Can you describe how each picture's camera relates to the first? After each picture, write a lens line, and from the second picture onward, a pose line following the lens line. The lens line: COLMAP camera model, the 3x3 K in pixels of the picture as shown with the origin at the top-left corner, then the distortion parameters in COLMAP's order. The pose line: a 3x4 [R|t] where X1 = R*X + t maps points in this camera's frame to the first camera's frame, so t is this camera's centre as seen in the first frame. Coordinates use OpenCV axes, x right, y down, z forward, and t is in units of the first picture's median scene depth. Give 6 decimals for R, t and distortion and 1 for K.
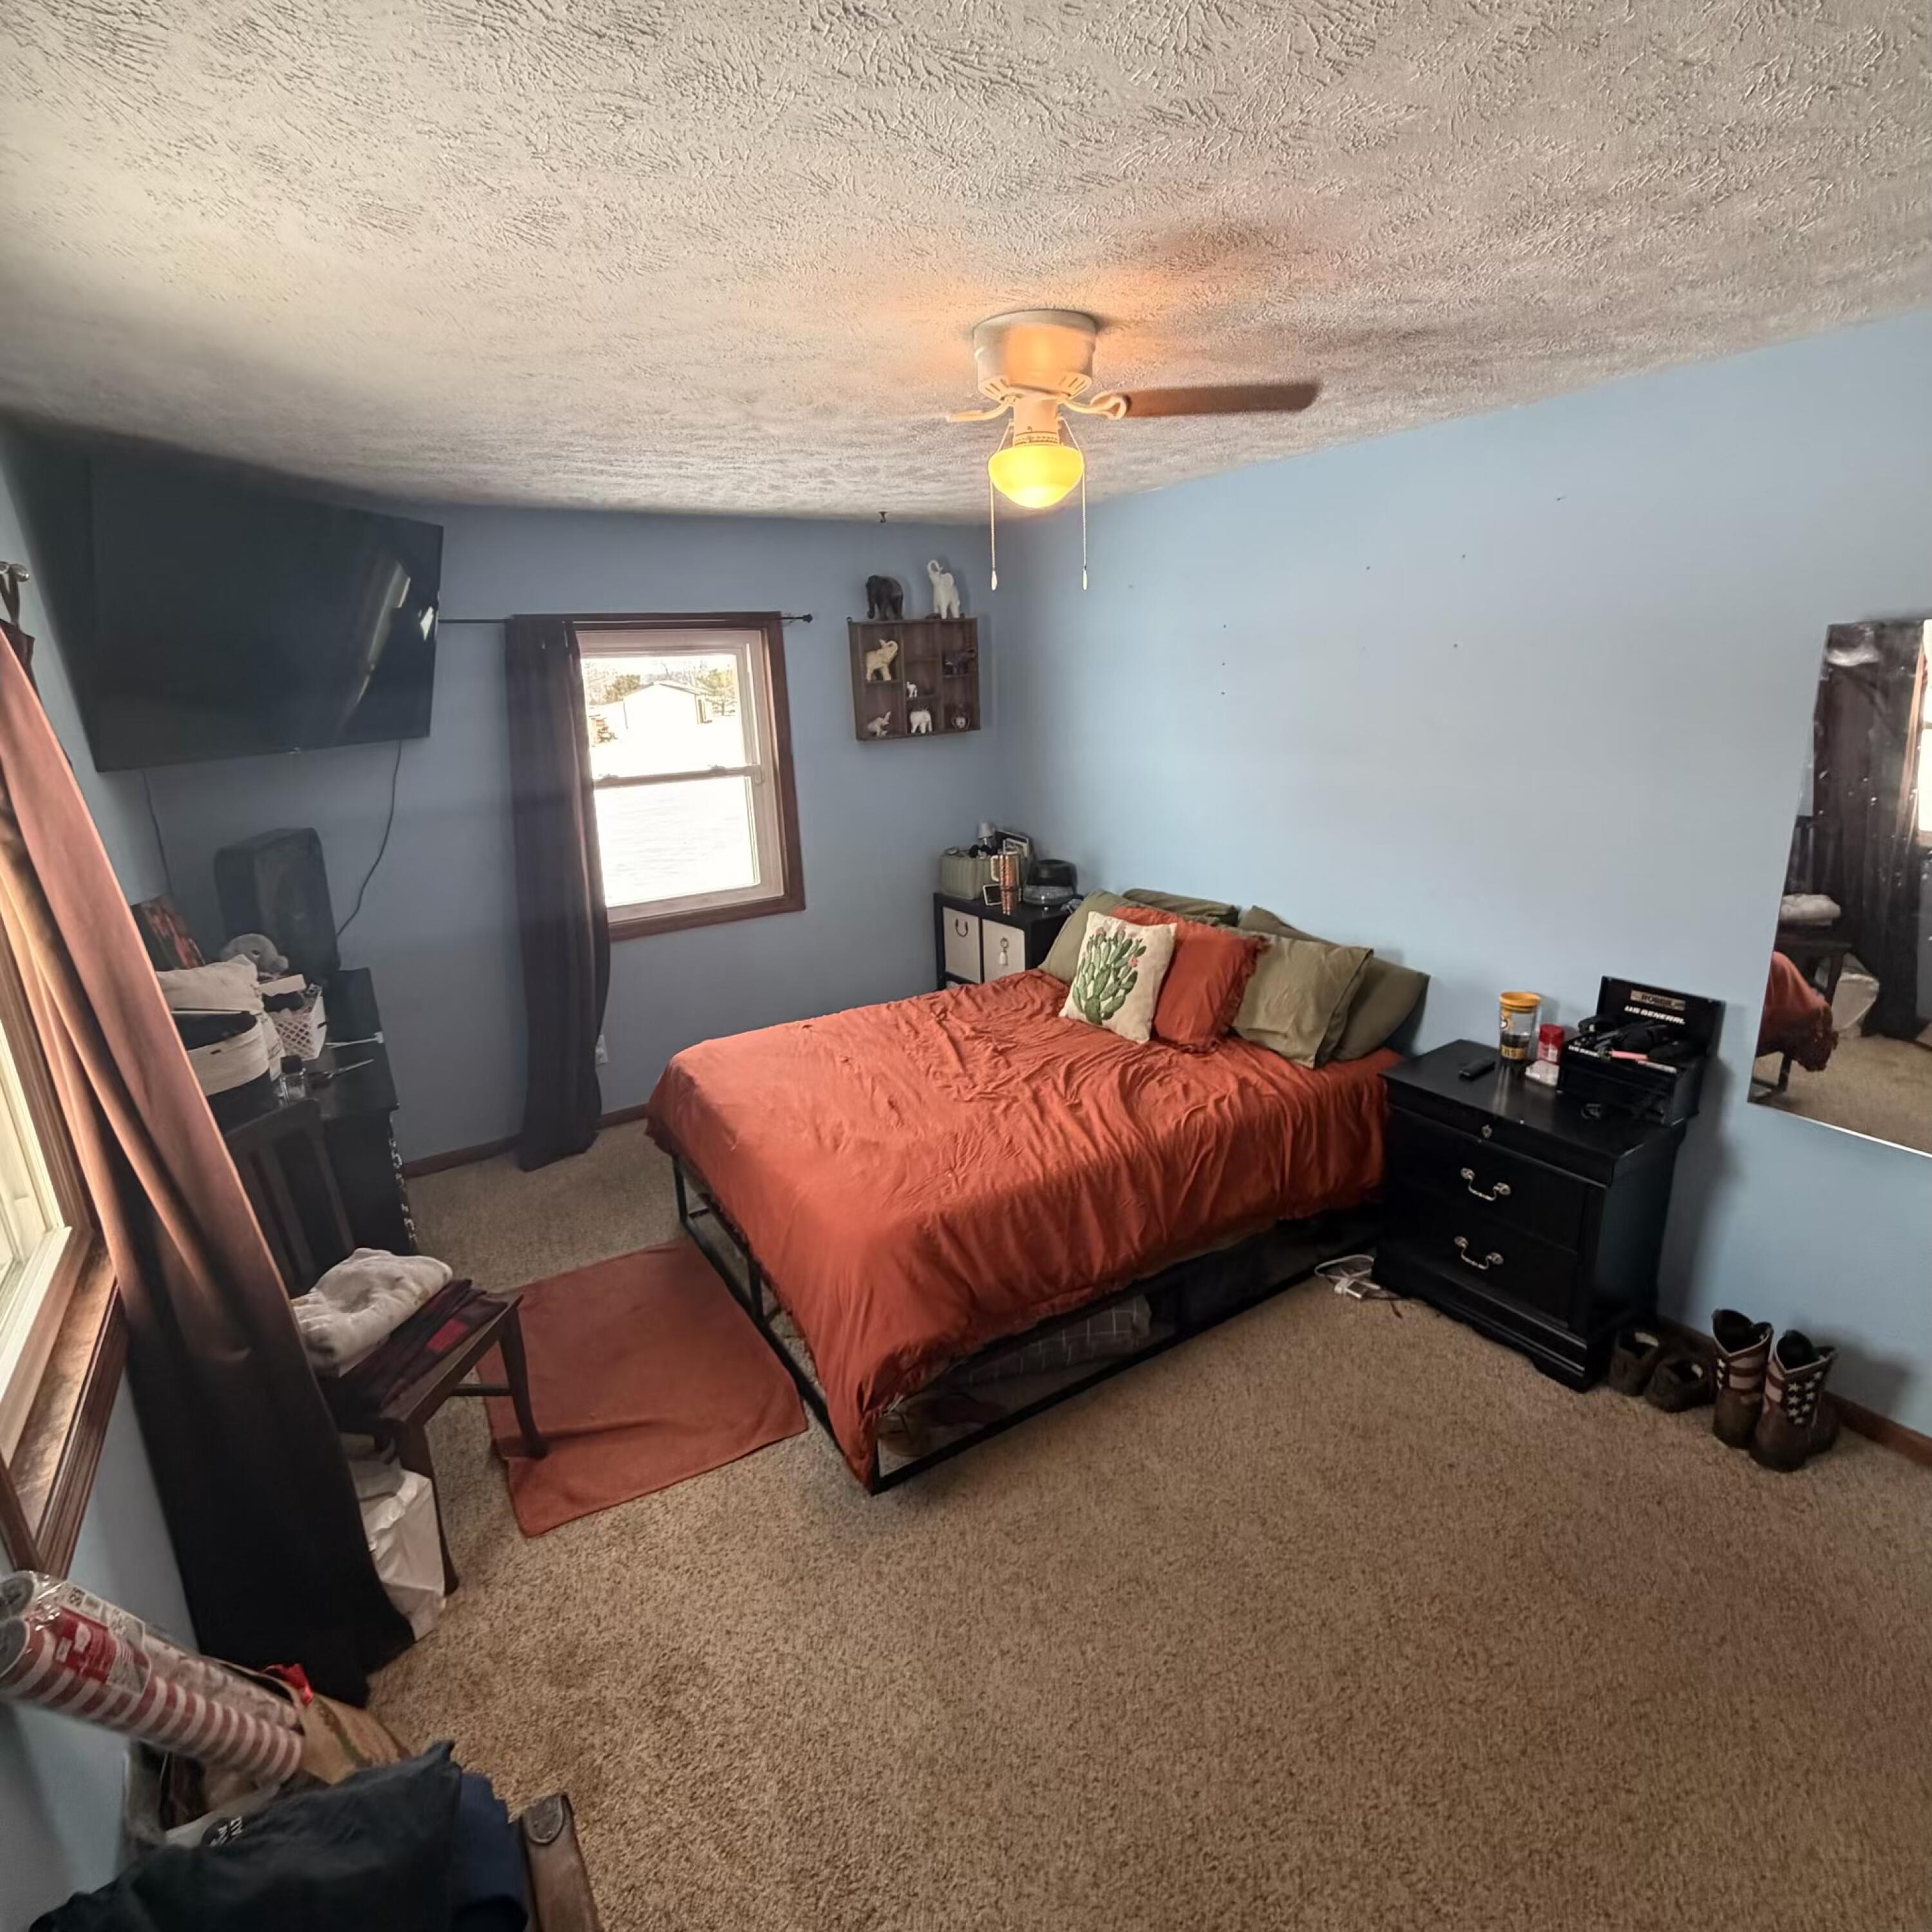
lens RADIAL K [[1033.0, 0, 968.7], [0, 1033.0, 956.6], [0, 0, 1]] dist [-0.000281, 0.000492]
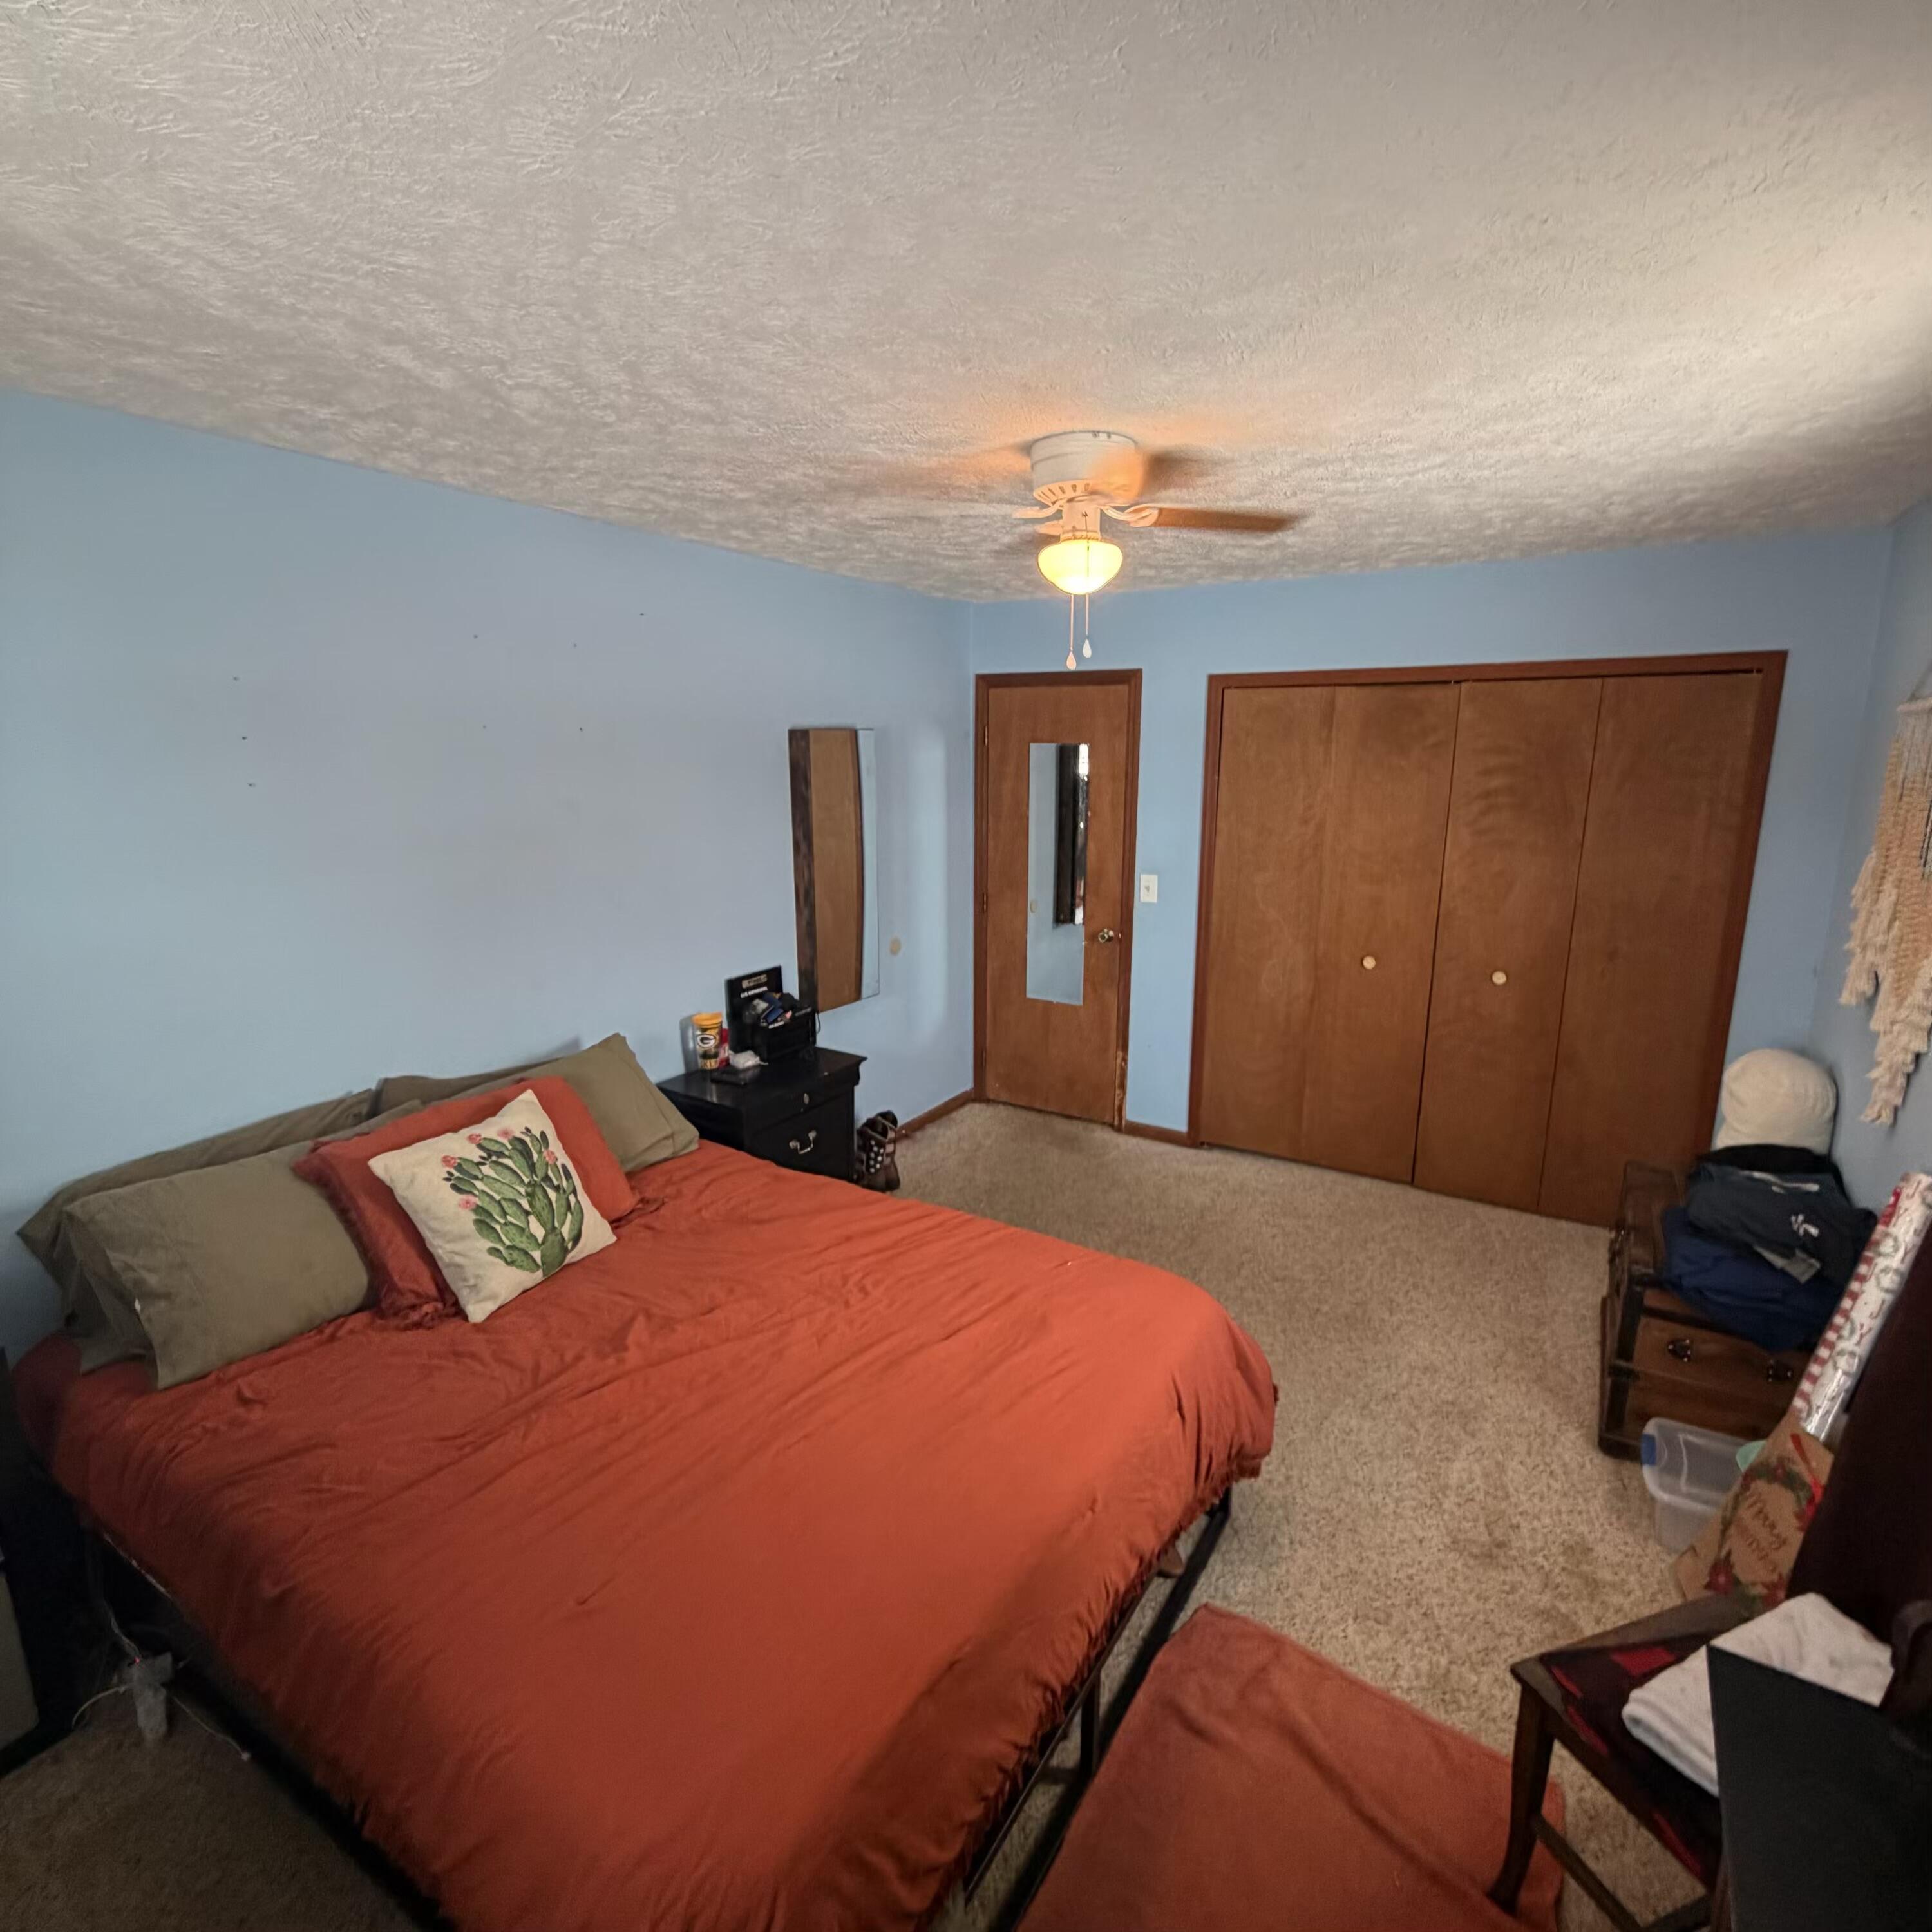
lens RADIAL K [[1033.0, 0, 967.8], [0, 1033.0, 969.6], [0, 0, 1]] dist [-0.000281, 0.000492]
pose [[-0.442050, -0.150190, 0.884327, -0.556069], [0.266275, 0.919470, 0.289262, -0.235374], [-0.856557, 0.363343, -0.366459, 0.970862]]
